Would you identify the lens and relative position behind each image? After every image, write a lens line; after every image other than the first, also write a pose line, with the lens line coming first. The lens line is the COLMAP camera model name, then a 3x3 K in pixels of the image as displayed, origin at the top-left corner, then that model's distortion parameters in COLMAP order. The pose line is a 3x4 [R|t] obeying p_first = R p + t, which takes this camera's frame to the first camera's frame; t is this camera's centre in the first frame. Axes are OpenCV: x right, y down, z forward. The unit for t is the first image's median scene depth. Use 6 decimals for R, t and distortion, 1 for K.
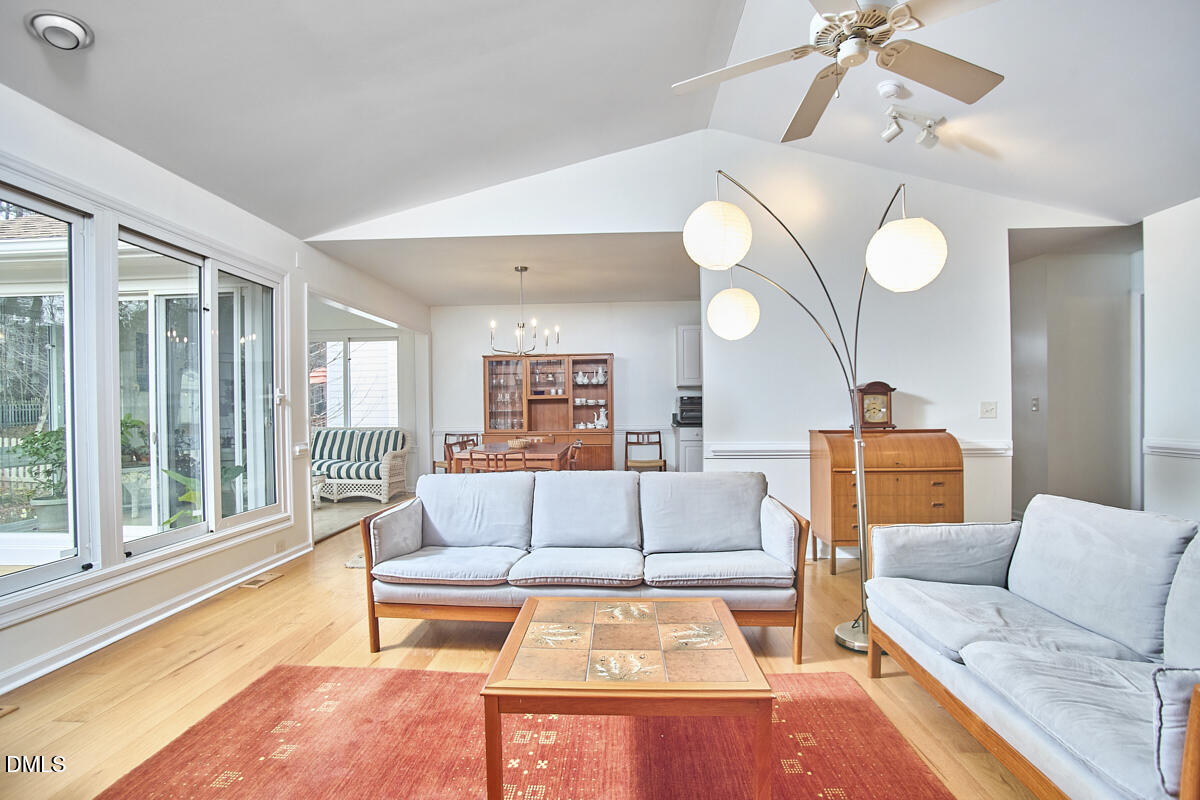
lens RADIAL K [[608.2, 0, 595.3], [0, 608.2, 415.6], [0, 0, 1]] dist [-0.002136, -0.000054]
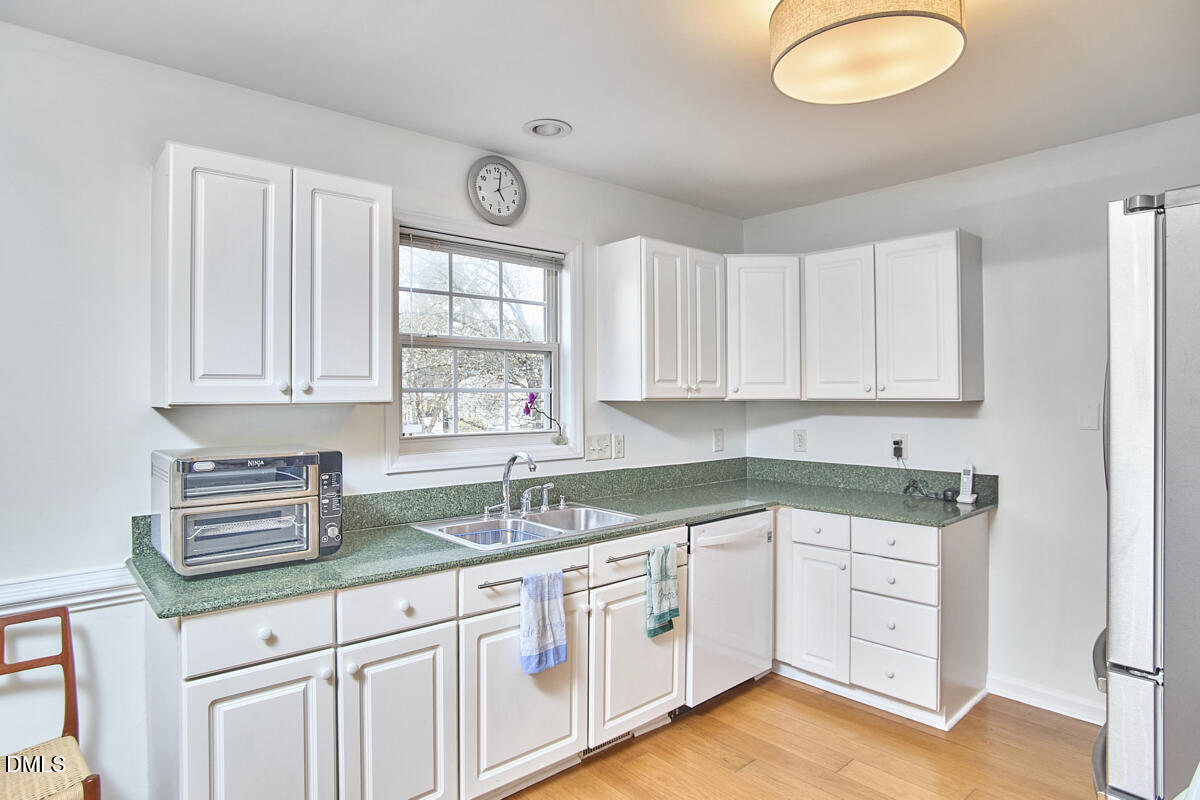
lens RADIAL K [[580.1, 0, 600.2], [0, 580.1, 386.6], [0, 0, 1]] dist [-0.042318, 0.000298]
pose [[0.668520, 0.010626, 0.743618, 0.086782], [0.008590, 0.999721, -0.022008, -0.049914], [-0.743645, 0.021100, 0.668242, 0.727767]]
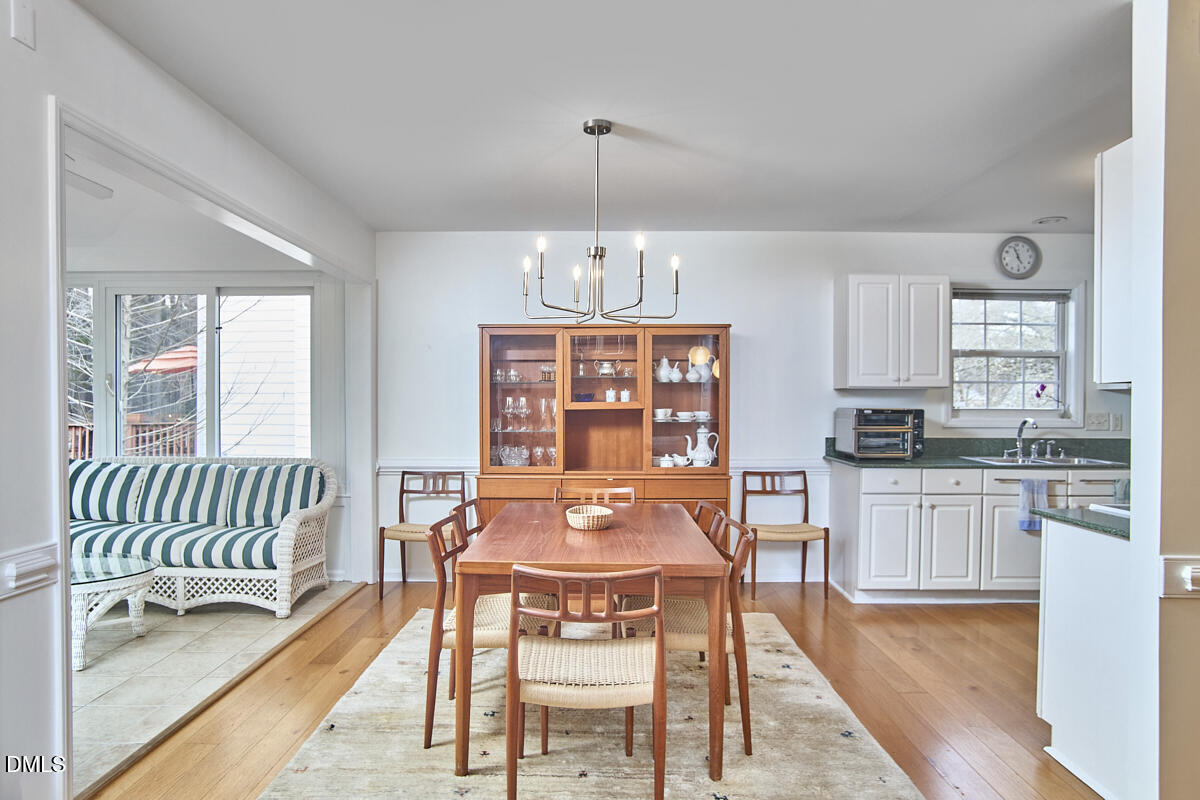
lens RADIAL K [[726.1, 0, 604.9], [0, 726.1, 416.3], [0, 0, 1]] dist [-0.000609, 0.000434]
pose [[0.997237, 0.009792, 0.073632, -0.122776], [-0.010092, 0.999942, 0.003705, -0.023935], [-0.073591, -0.004438, 0.997279, 0.370510]]
